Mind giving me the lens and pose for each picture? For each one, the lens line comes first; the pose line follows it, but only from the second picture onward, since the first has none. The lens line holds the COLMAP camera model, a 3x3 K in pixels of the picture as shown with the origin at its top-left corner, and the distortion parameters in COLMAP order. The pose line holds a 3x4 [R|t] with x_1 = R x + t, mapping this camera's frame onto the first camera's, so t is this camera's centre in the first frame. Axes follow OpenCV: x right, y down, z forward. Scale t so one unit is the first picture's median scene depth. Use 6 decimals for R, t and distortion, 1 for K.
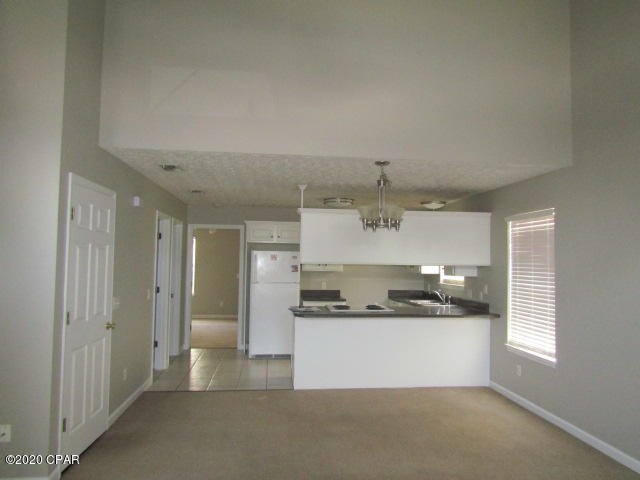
lens RADIAL K [[468.3, 0, 320.9], [0, 468.3, 245.7], [0, 0, 1]] dist [0.011996, 0.008610]
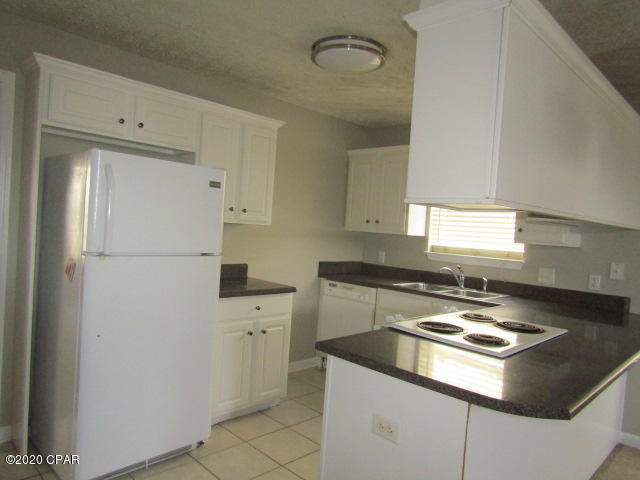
lens RADIAL K [[468.3, 0, 315.1], [0, 468.3, 240.1], [0, 0, 1]] dist [0.011996, 0.008610]
pose [[0.770326, 0.012781, 0.637522, -0.274312], [-0.072440, 0.995081, 0.067581, 0.043943], [-0.633522, -0.098241, 0.767462, 0.777524]]
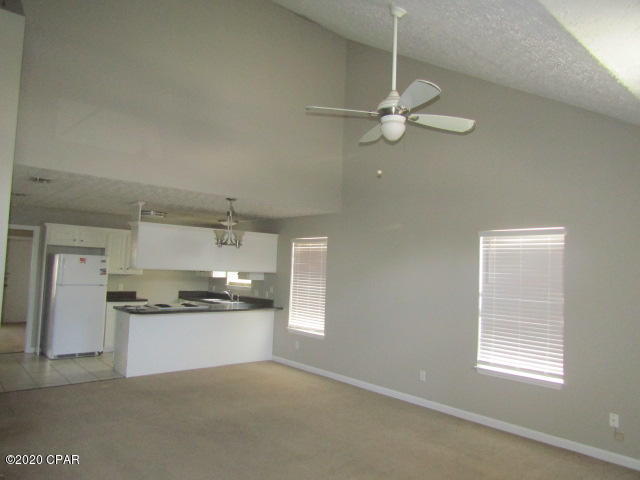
lens RADIAL K [[468.3, 0, 321.2], [0, 468.3, 238.2], [0, 0, 1]] dist [0.011996, 0.008610]
pose [[0.822059, 0.055546, 0.566687, -0.308393], [-0.046238, 0.998456, -0.030793, -0.021652], [-0.567522, -0.000889, 0.823358, -0.211406]]
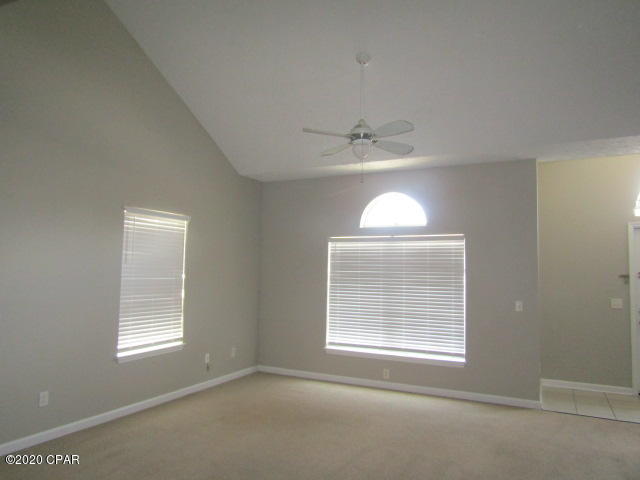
lens RADIAL K [[468.3, 0, 317.7], [0, 468.3, 239.7], [0, 0, 1]] dist [0.011996, 0.008610]
pose [[-0.836266, 0.015119, 0.548115, -0.257229], [-0.044327, 0.994484, -0.095062, 0.073059], [-0.546529, -0.103793, -0.830983, 1.312077]]
